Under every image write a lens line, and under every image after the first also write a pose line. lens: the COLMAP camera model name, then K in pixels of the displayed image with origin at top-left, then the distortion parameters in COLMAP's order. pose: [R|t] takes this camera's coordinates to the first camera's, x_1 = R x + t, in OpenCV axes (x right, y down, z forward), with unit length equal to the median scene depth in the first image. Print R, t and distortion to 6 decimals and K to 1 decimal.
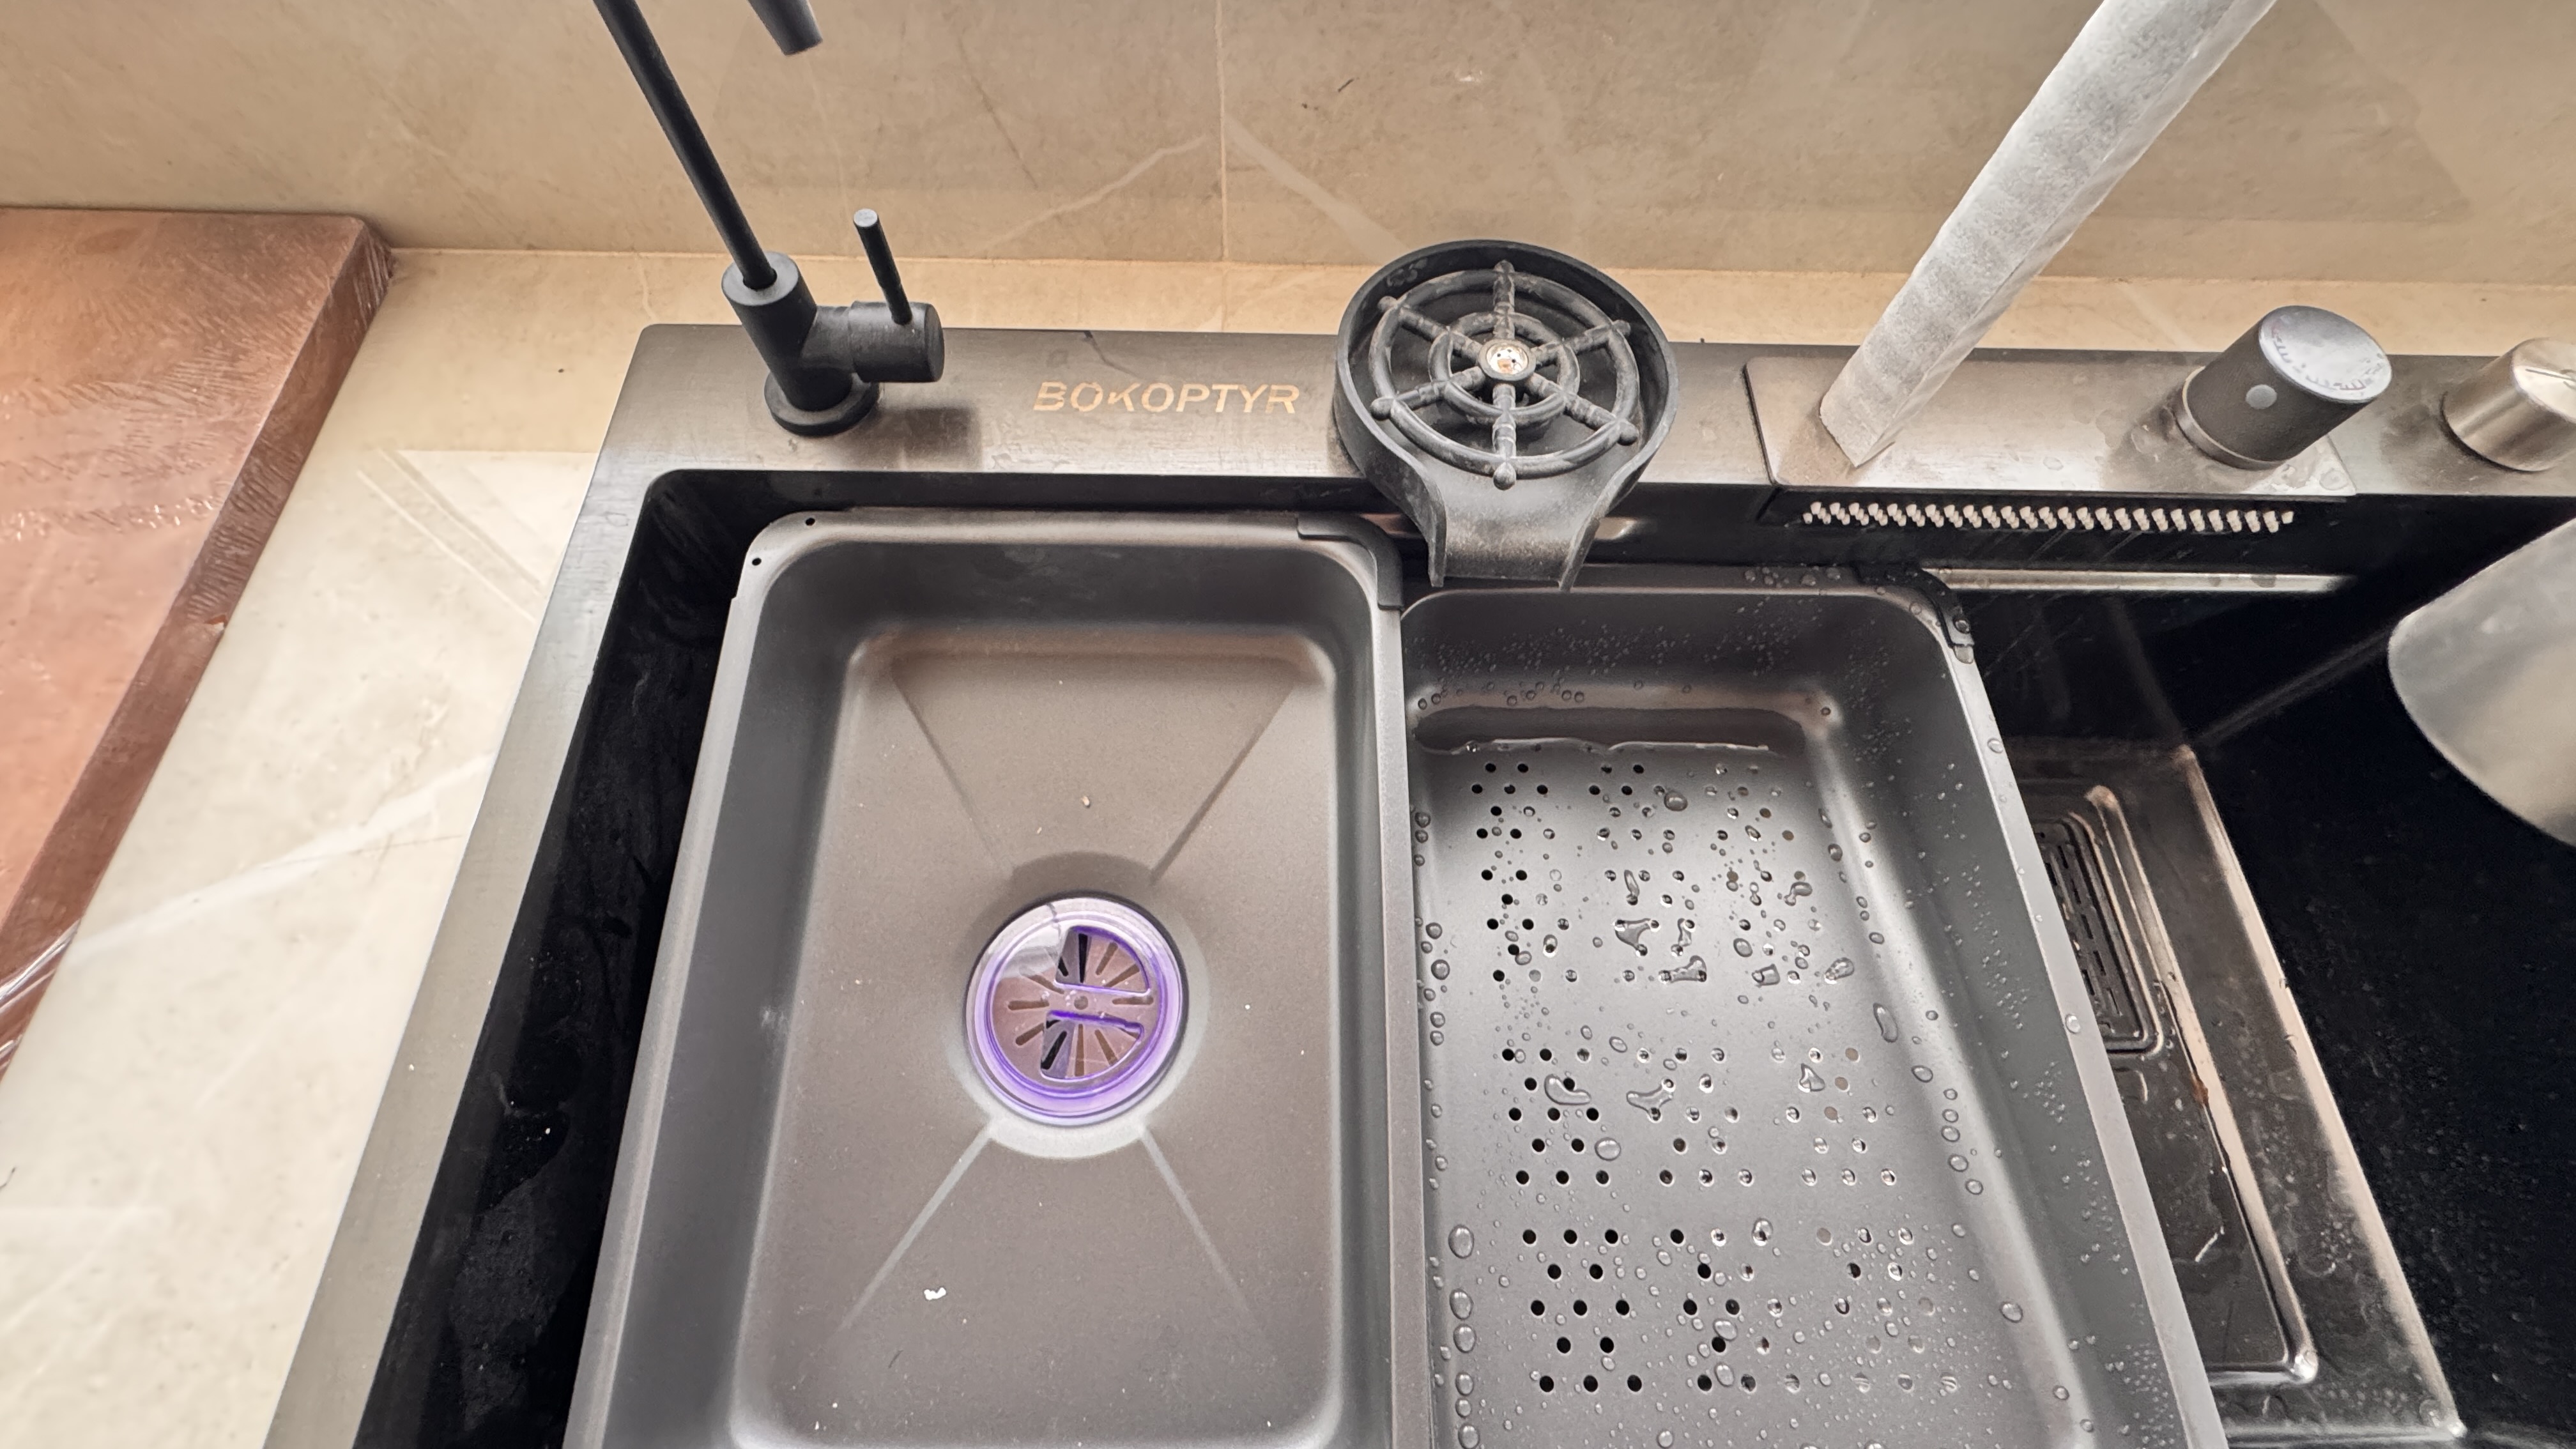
lens RADIAL K [[1049.9, 0, 1288.0], [0, 1049.9, 724.5], [0, 0, 1]] dist [-0.000379, -0.000037]
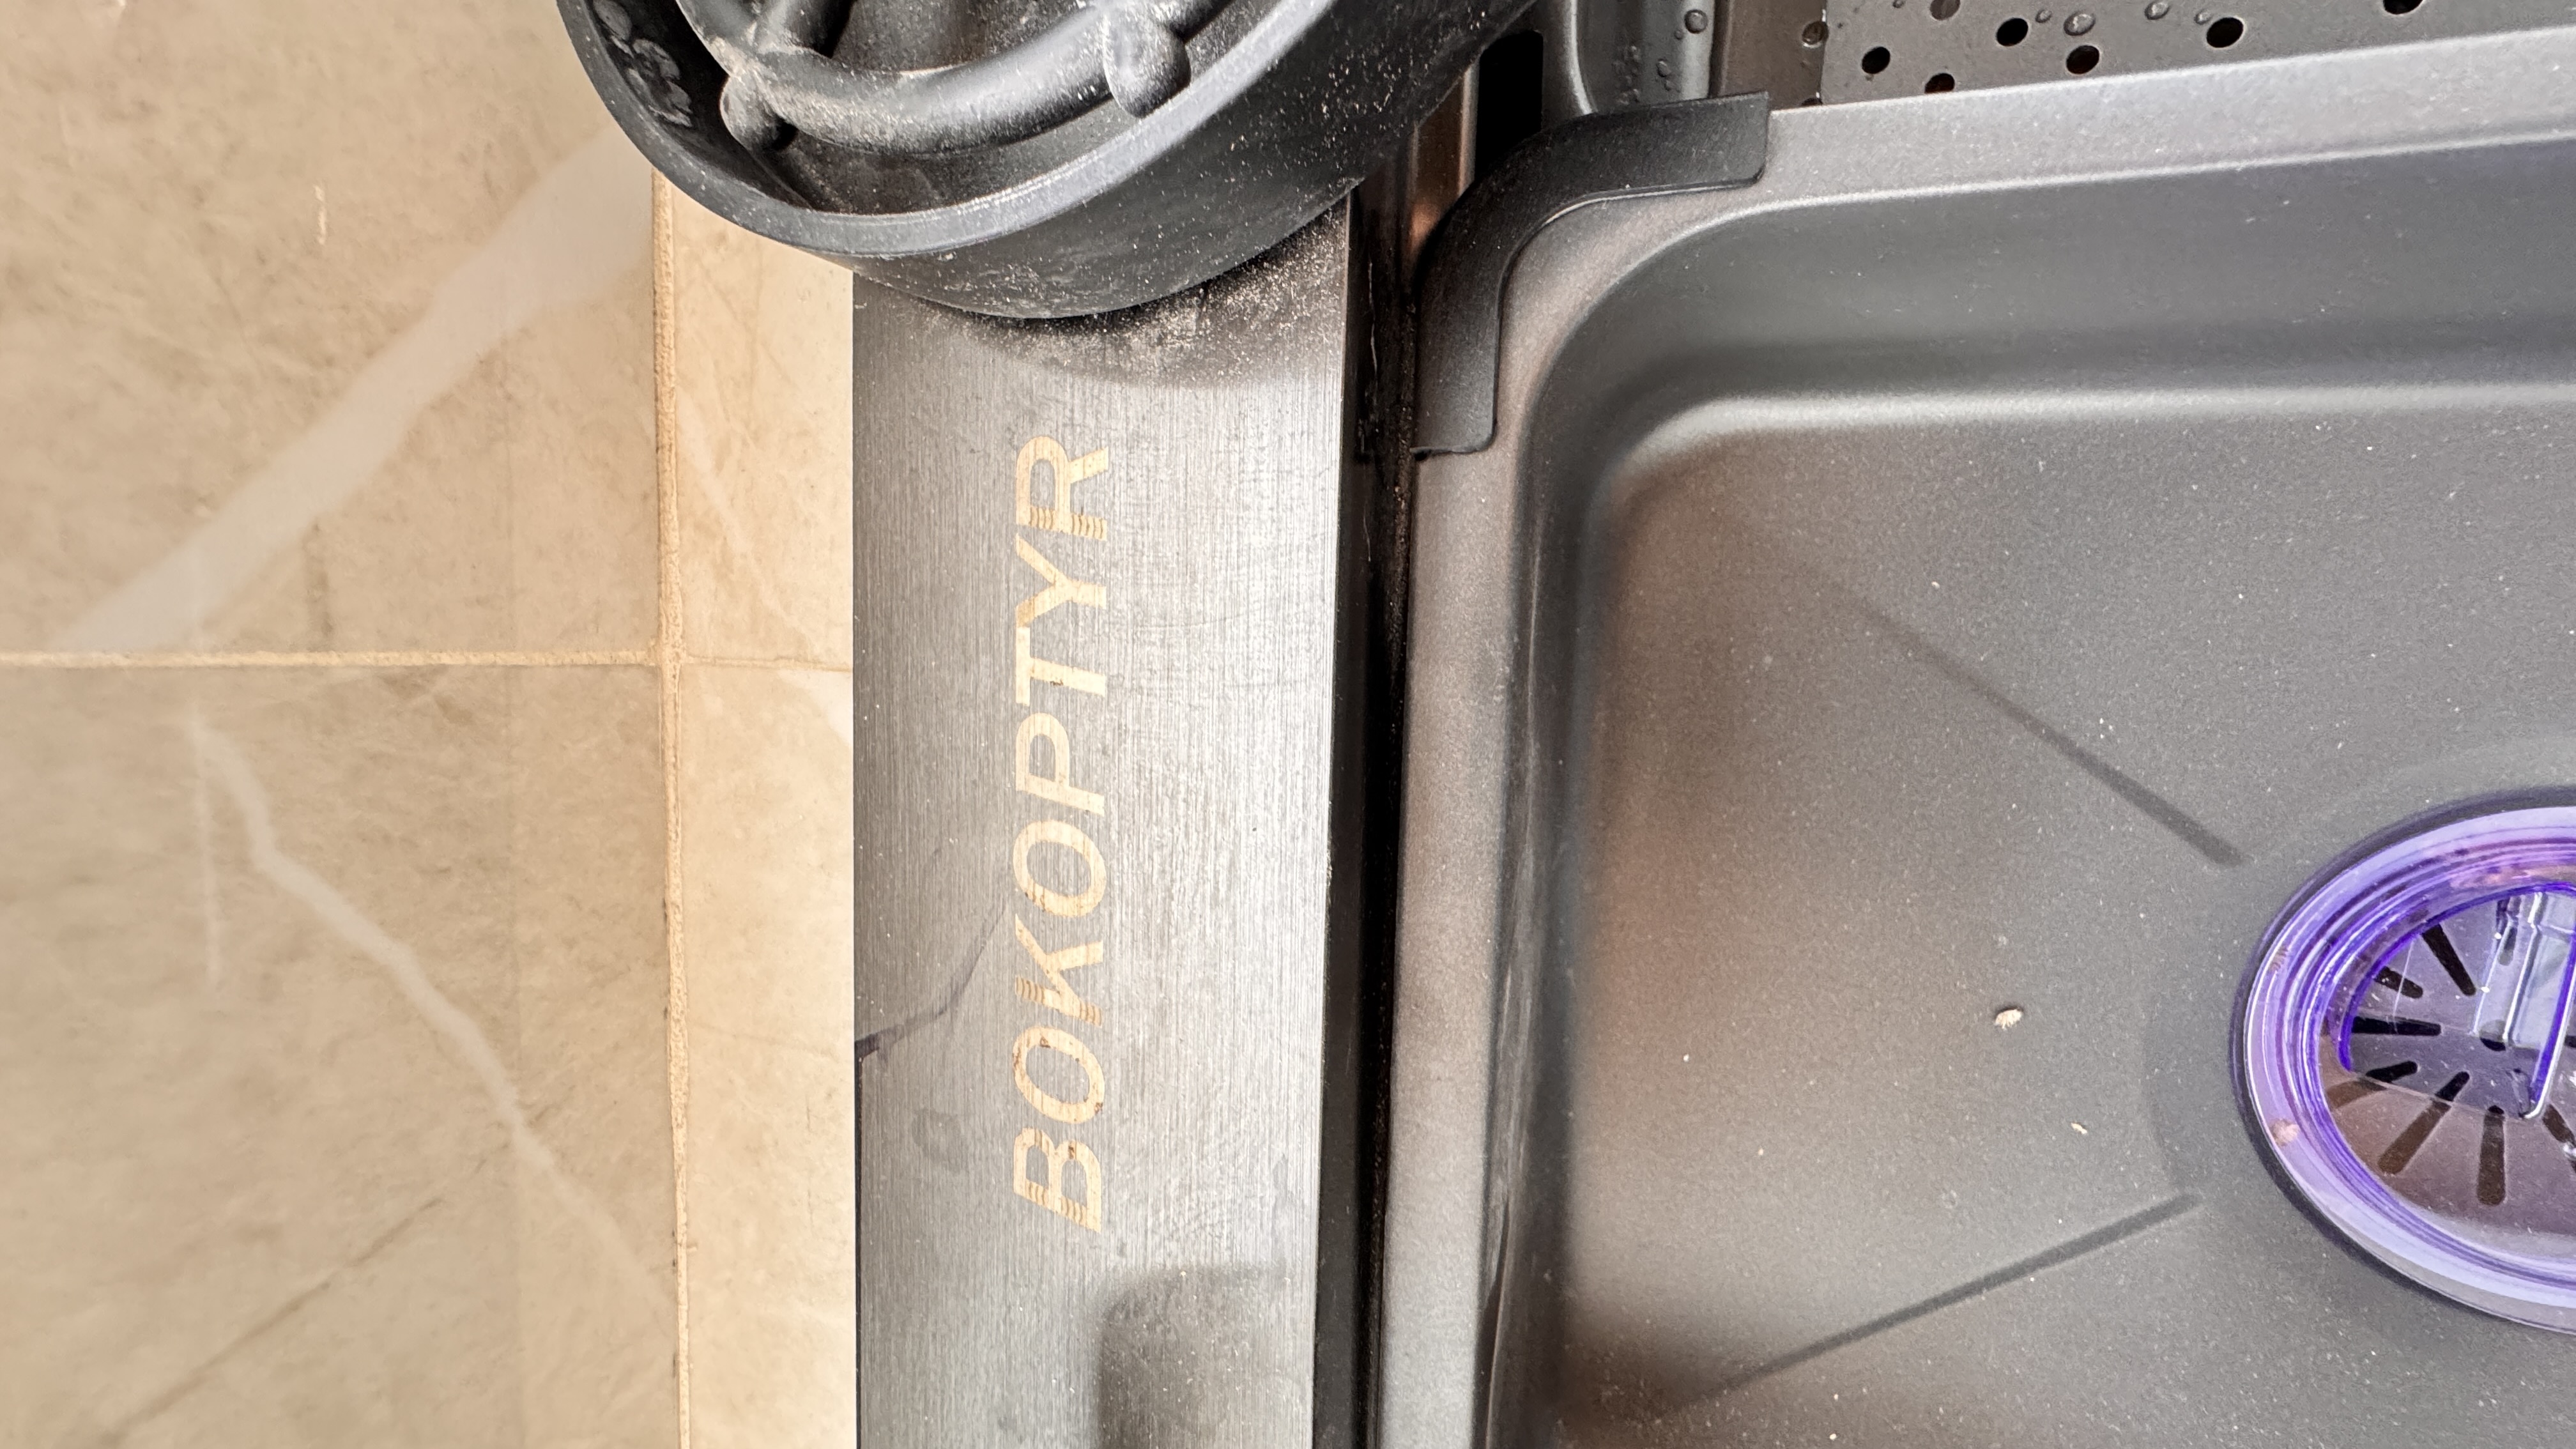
lens RADIAL K [[1036.8, 0, 1284.4], [0, 1036.8, 712.5], [0, 0, 1]] dist [-0.000860, -0.000070]
pose [[0.019796, -0.995060, -0.097277, -0.041409], [0.998705, 0.015119, 0.048584, -0.256442], [-0.046873, -0.098113, 0.994071, 0.674101]]
